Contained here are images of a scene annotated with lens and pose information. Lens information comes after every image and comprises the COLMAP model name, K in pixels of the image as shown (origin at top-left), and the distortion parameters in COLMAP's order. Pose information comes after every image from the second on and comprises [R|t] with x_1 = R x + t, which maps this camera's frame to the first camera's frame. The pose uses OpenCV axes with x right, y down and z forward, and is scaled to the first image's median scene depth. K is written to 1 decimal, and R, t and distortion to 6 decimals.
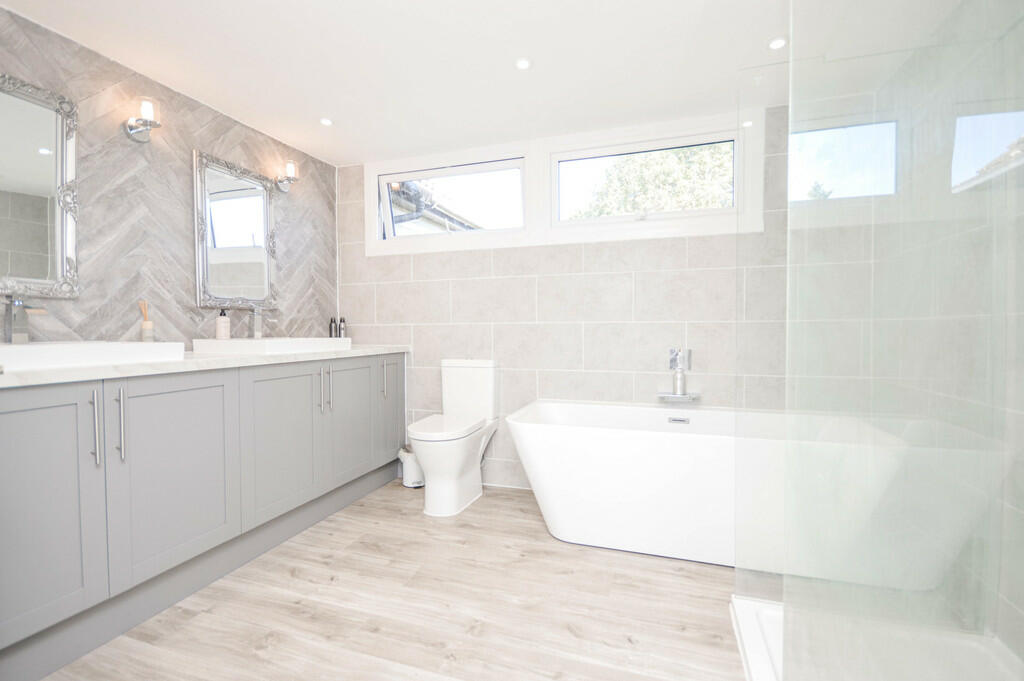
lens RADIAL K [[461.1, 0, 510.2], [0, 461.1, 340.2], [0, 0, 1]] dist [0.001871, -0.011793]
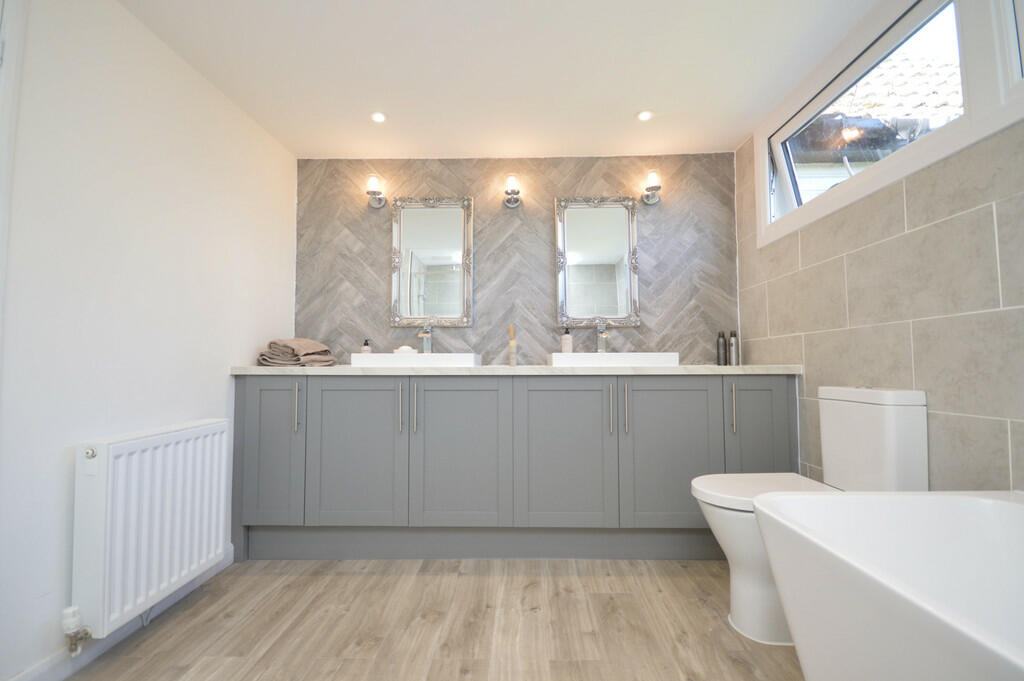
lens RADIAL K [[461.1, 0, 510.2], [0, 461.1, 340.2], [0, 0, 1]] dist [0.001871, -0.011793]
pose [[0.277759, -0.051571, -0.959266, 0.424331], [-0.021499, 0.997974, -0.059877, 0.033751], [0.960410, 0.037255, 0.276088, 0.568667]]
